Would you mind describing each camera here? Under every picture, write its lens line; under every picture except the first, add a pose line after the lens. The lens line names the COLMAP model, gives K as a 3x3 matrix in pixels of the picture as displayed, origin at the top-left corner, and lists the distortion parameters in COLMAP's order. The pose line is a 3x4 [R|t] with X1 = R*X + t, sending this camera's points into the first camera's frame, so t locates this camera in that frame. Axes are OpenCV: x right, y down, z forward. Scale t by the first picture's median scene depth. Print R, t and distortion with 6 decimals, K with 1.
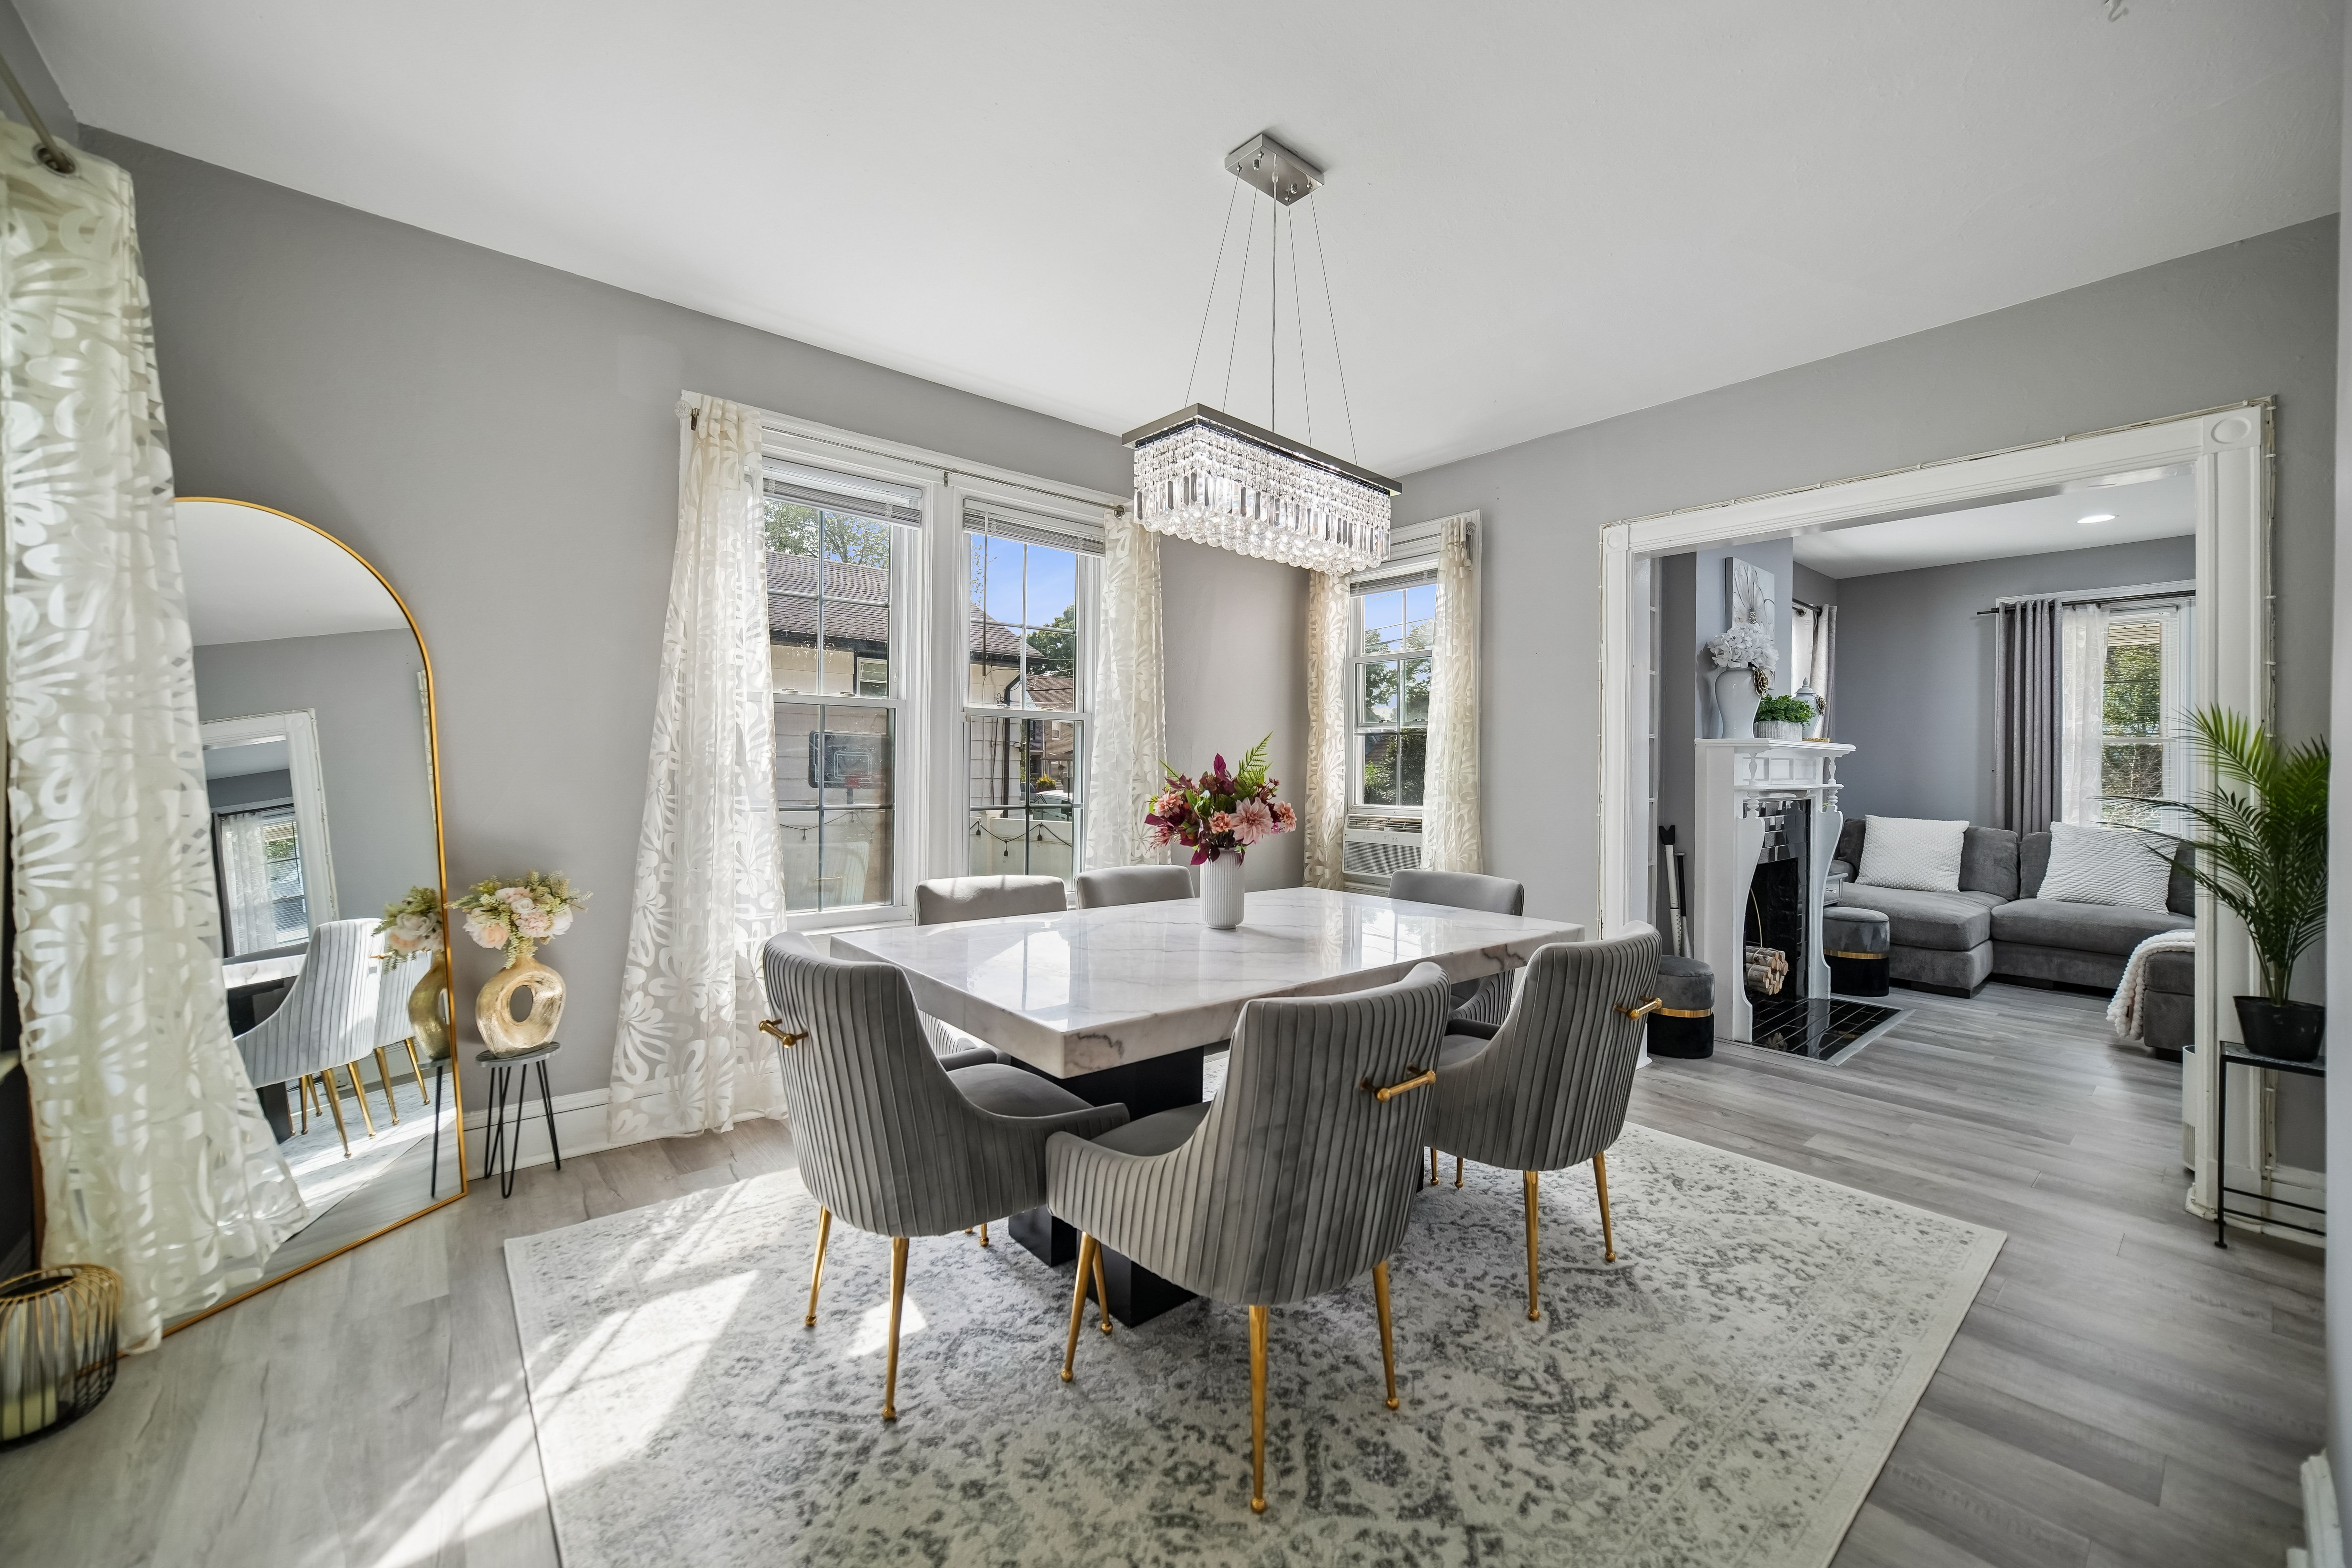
lens RADIAL K [[936.3, 0, 1176.0], [0, 936.3, 784.0], [0, 0, 1]] dist [-0.000227, -0.000035]
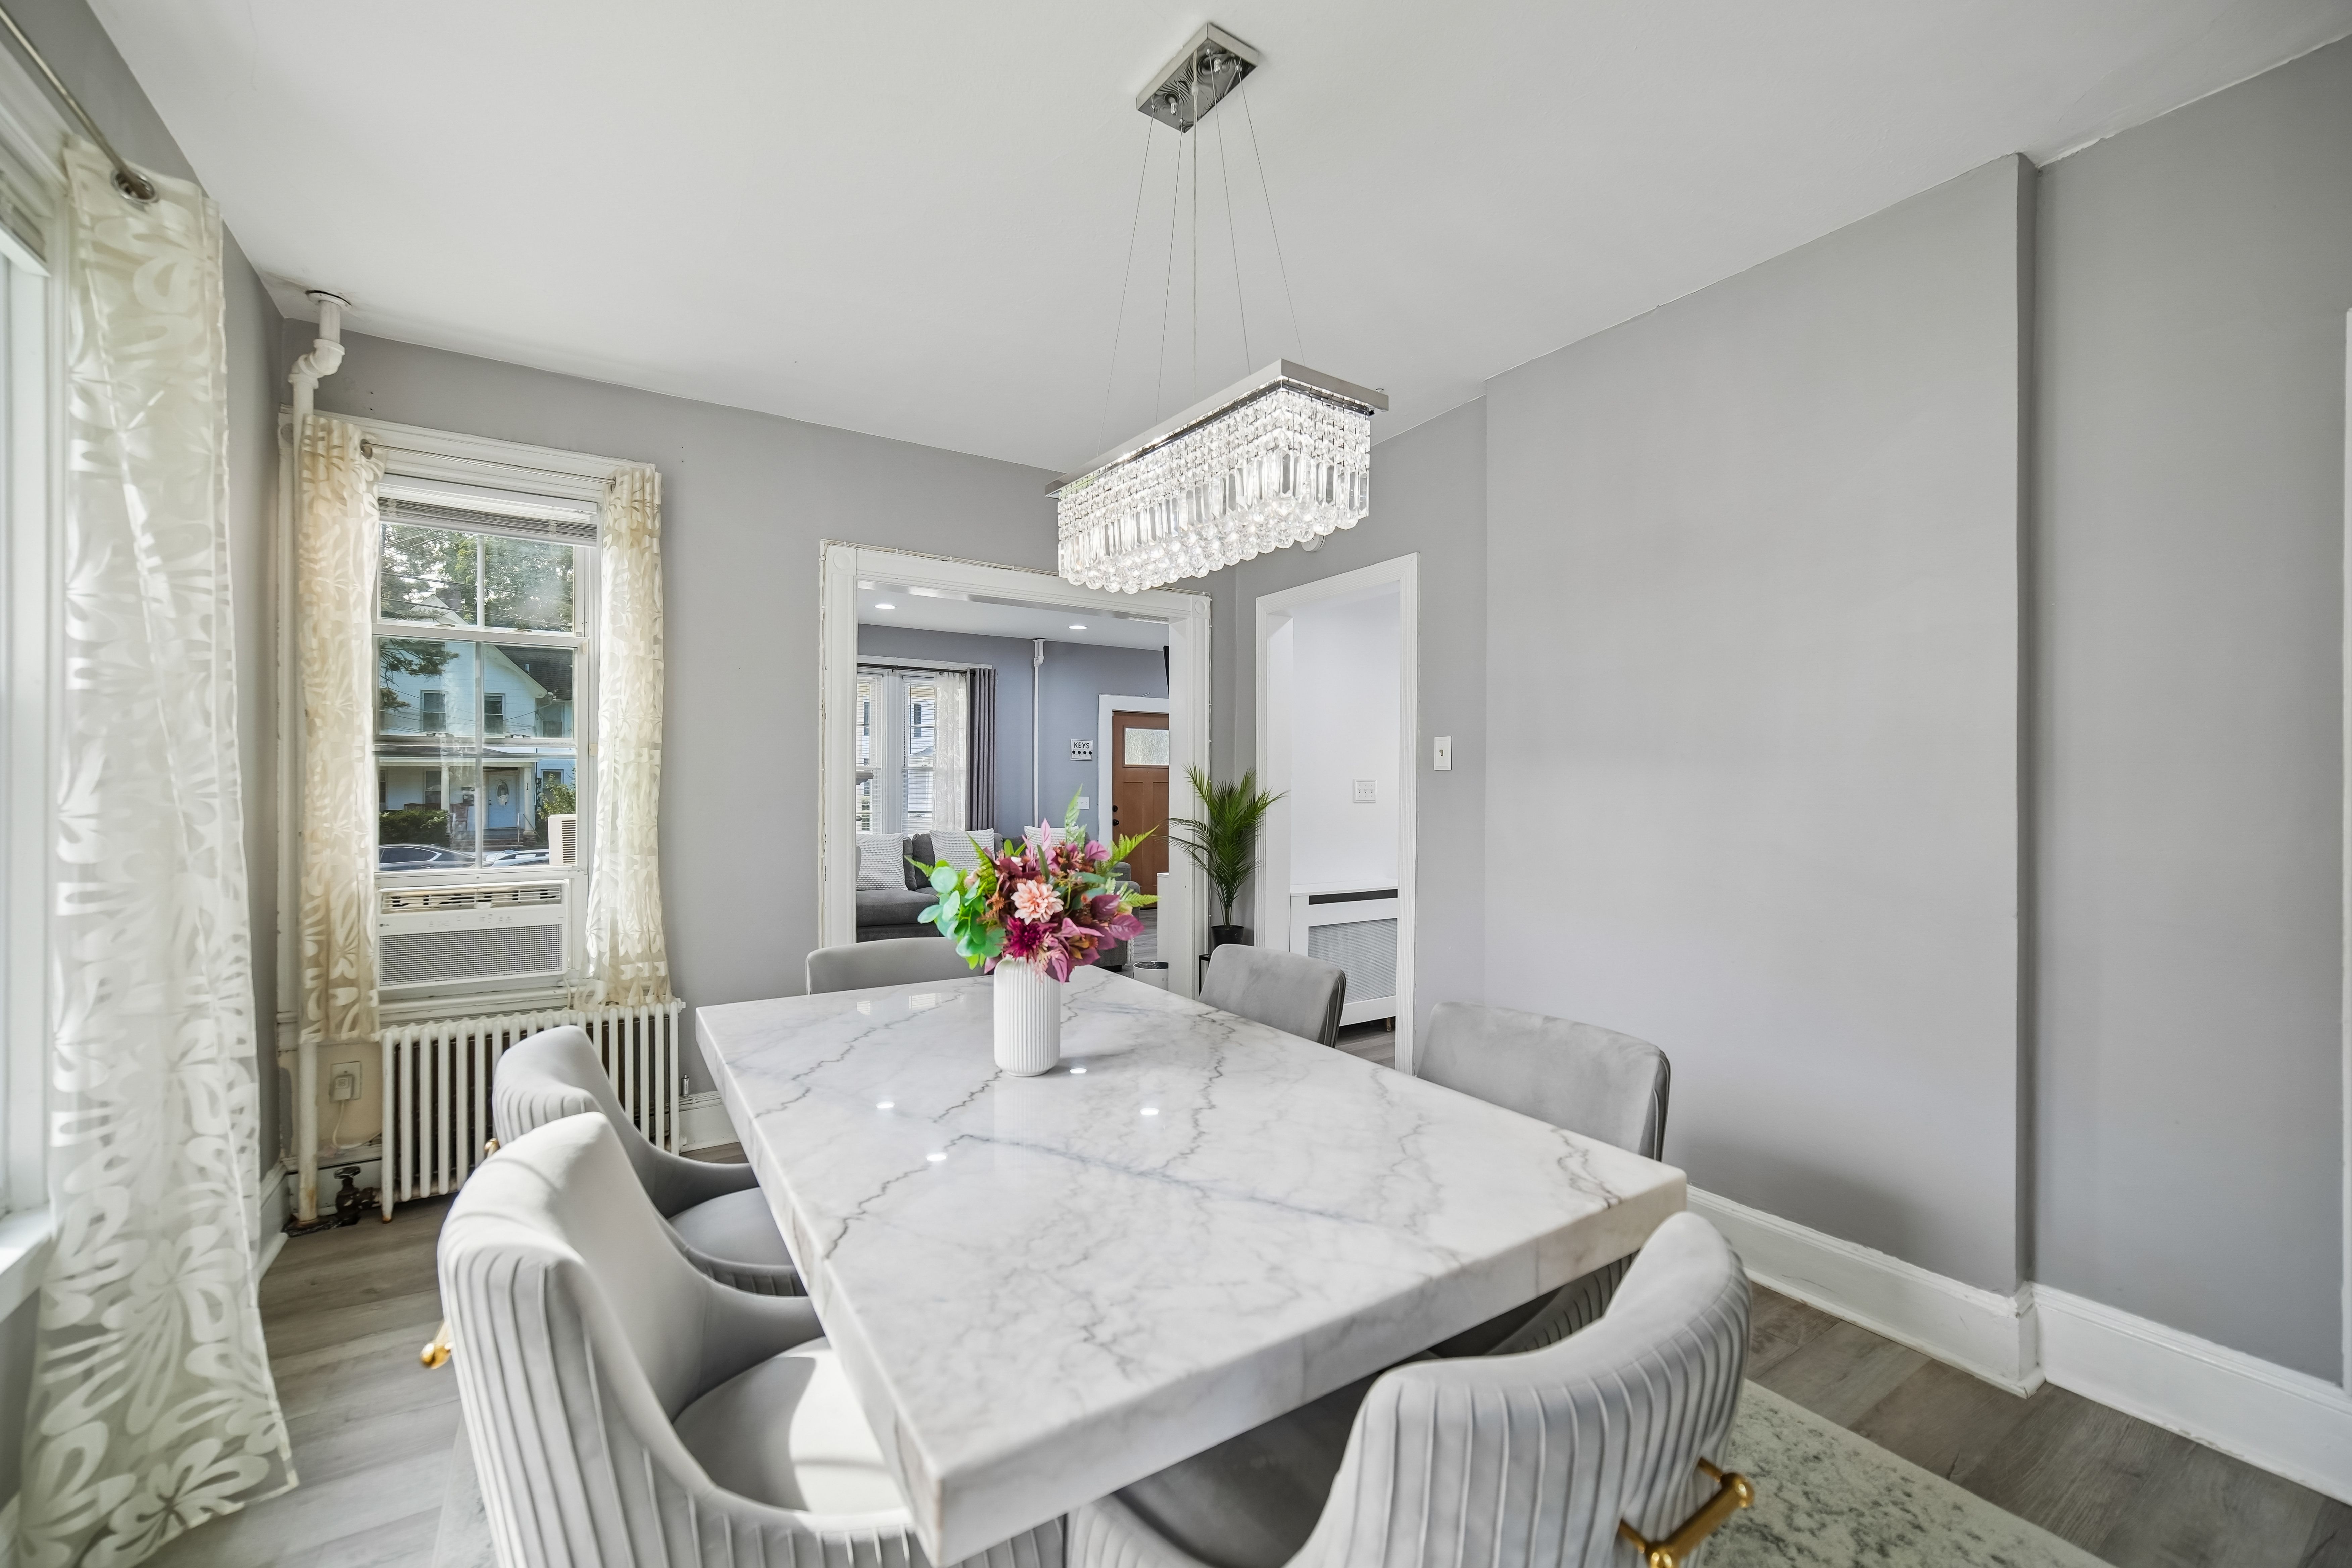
lens RADIAL K [[936.3, 0, 1176.0], [0, 936.3, 784.0], [0, 0, 1]] dist [-0.000227, -0.000035]
pose [[0.148666, -0.006746, 0.988864, -0.395536], [0.017341, 0.999841, 0.004214, -0.036043], [-0.988735, 0.016521, 0.148760, 0.527383]]
